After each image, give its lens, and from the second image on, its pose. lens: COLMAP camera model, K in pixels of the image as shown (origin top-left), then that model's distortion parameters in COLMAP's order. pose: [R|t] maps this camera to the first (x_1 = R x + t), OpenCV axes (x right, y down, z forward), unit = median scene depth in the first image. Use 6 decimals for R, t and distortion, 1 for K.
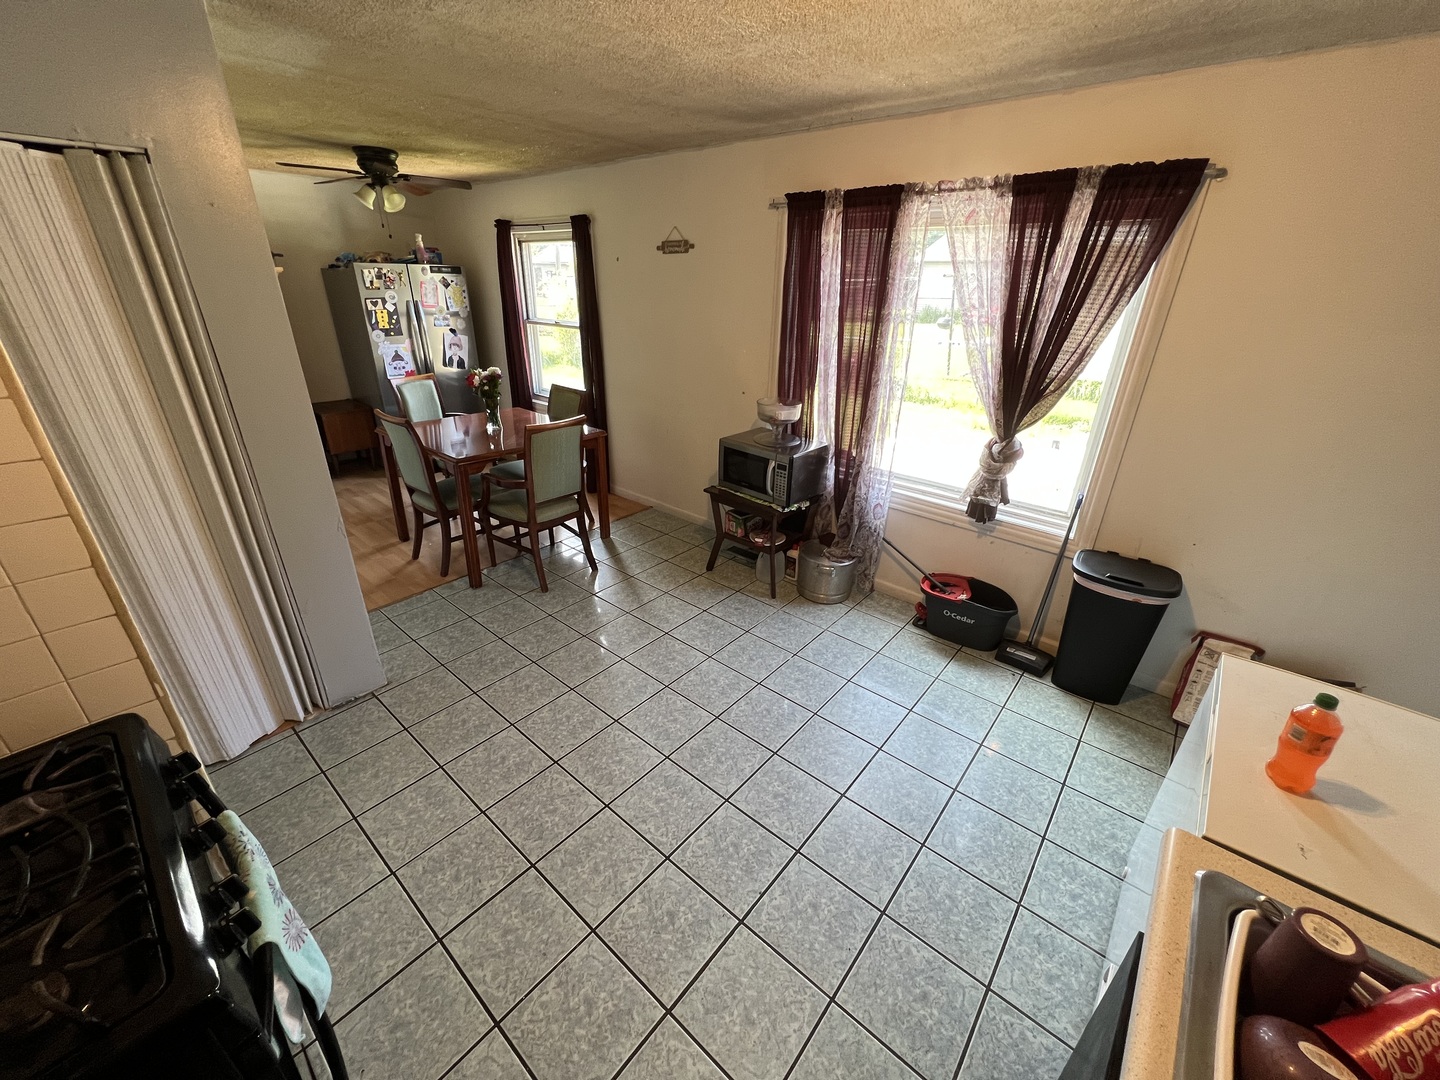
lens RADIAL K [[575.0, 0, 714.9], [0, 575.0, 535.3], [0, 0, 1]] dist [0.001313, -0.000011]
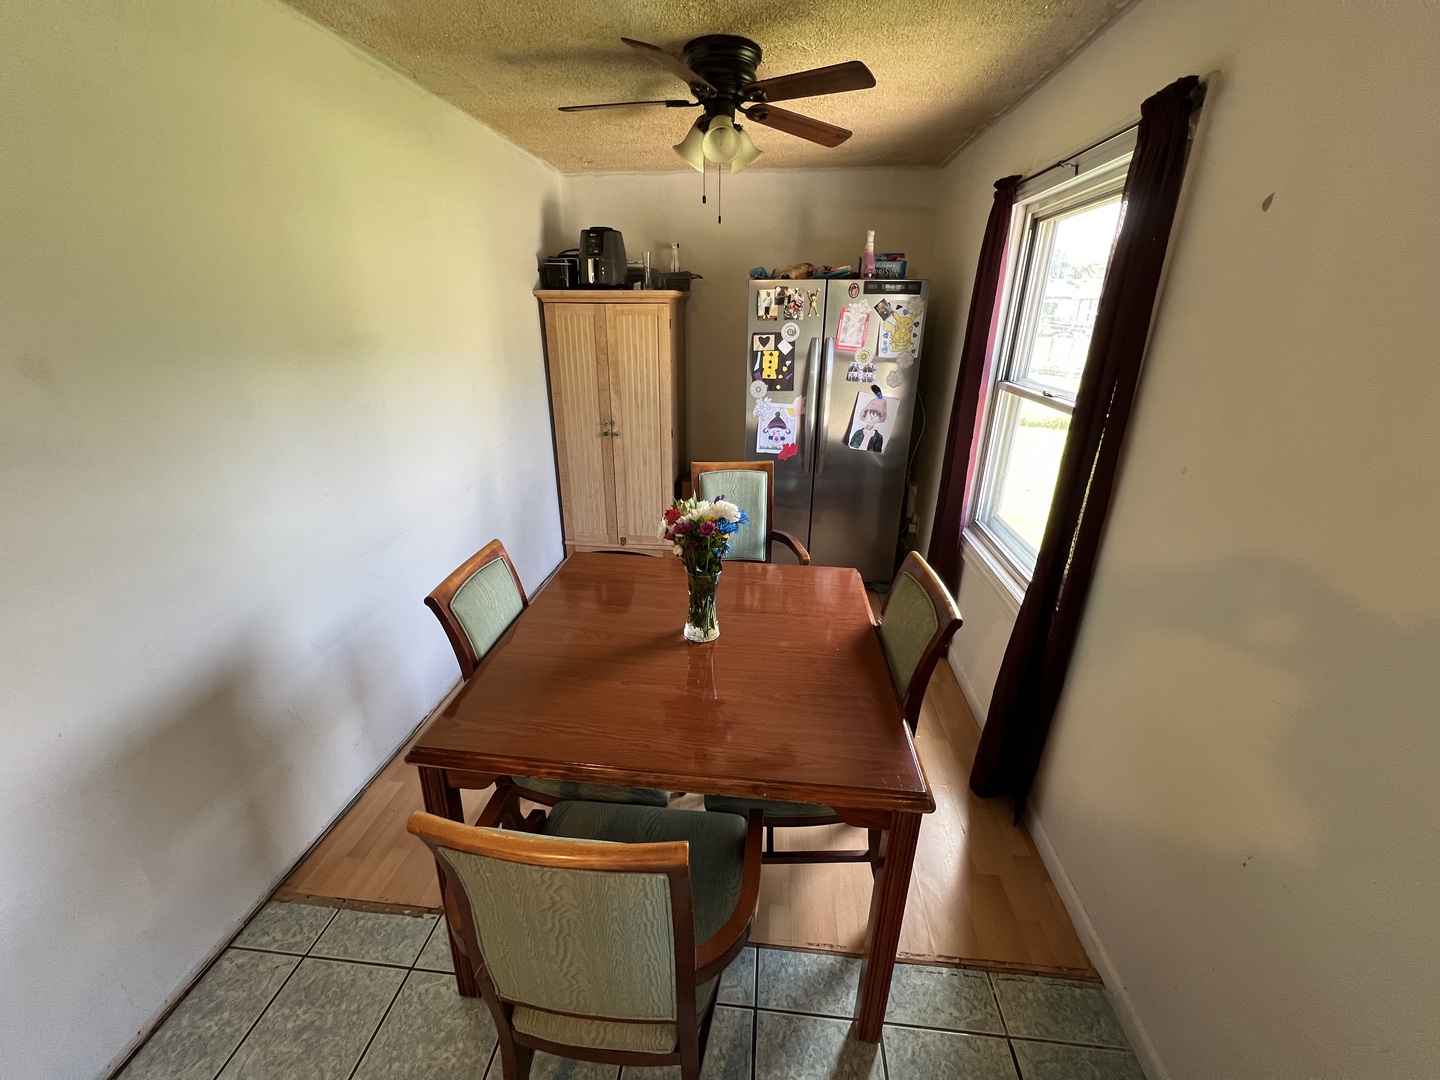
lens RADIAL K [[575.0, 0, 712.5], [0, 575.0, 537.5], [0, 0, 1]] dist [0.001313, -0.000011]
pose [[0.569796, 0.293766, -0.767486, -0.056356], [-0.331822, 0.936650, 0.112164, -0.243515], [0.751816, 0.190758, 0.631177, 0.576038]]
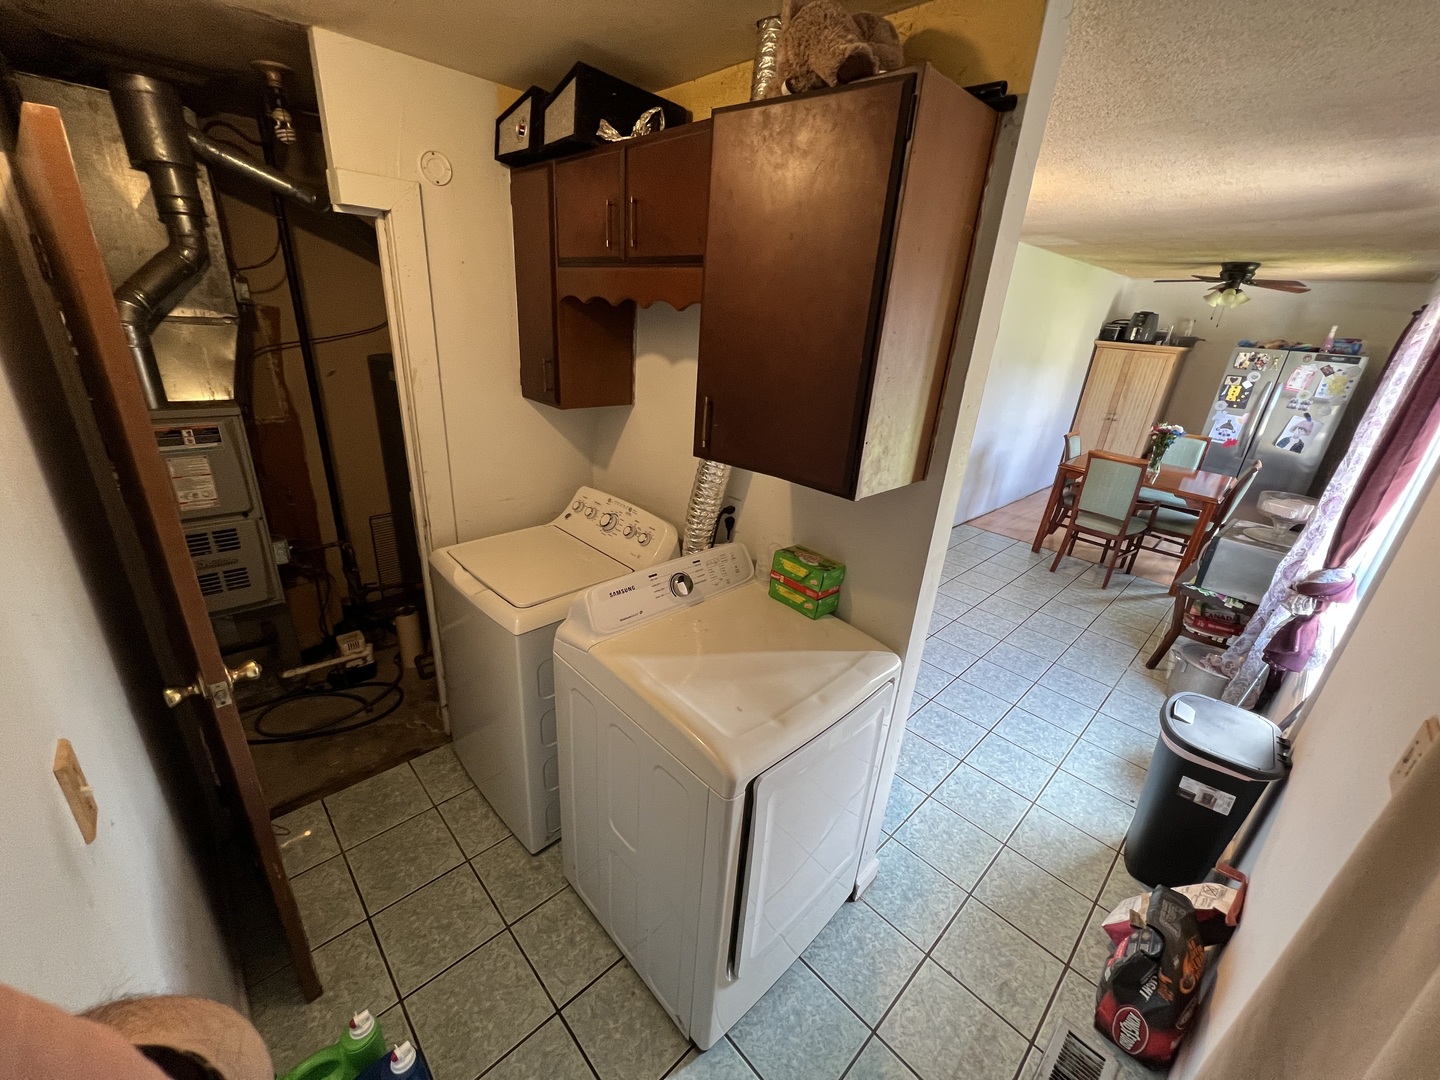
lens RADIAL K [[575.0, 0, 715.9], [0, 575.0, 536.2], [0, 0, 1]] dist [0.001313, -0.000011]
pose [[-0.101753, 0.350669, -0.930955, 0.734649], [-0.468498, 0.808648, 0.355805, -0.060651], [0.877585, 0.472355, 0.082005, 0.108444]]
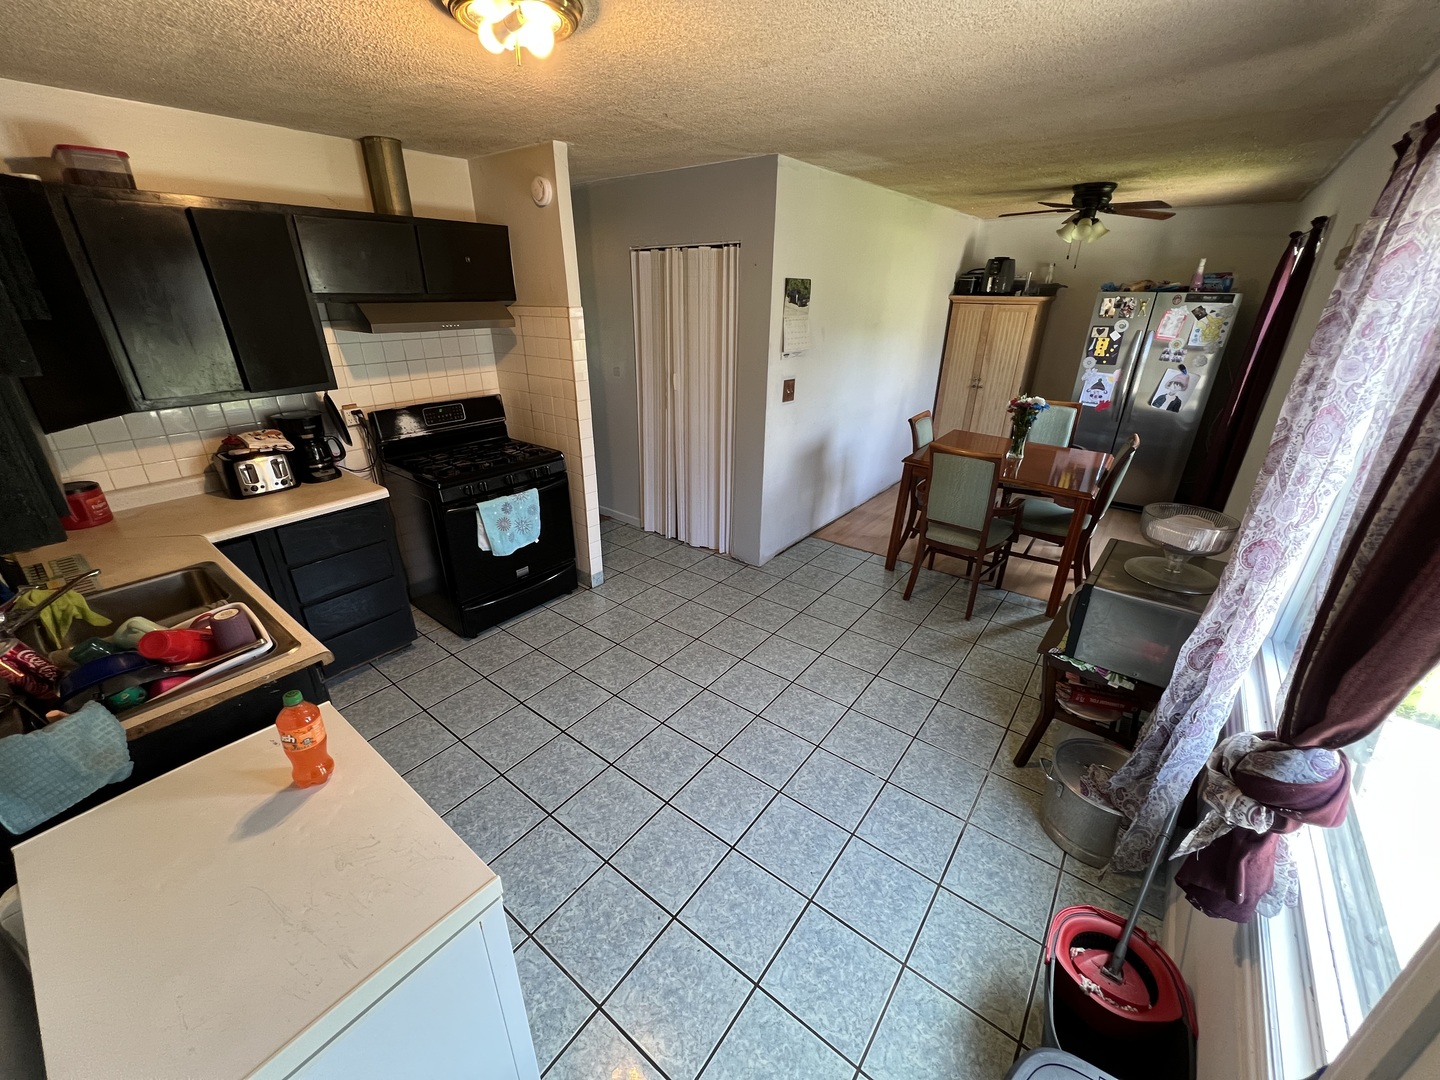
lens RADIAL K [[575.0, 0, 716.8], [0, 575.0, 535.5], [0, 0, 1]] dist [0.001313, -0.000011]
pose [[0.050199, 0.382552, -0.922569, 0.440310], [-0.415459, 0.848017, 0.329032, -0.148137], [0.908226, 0.366772, 0.201504, 0.308709]]
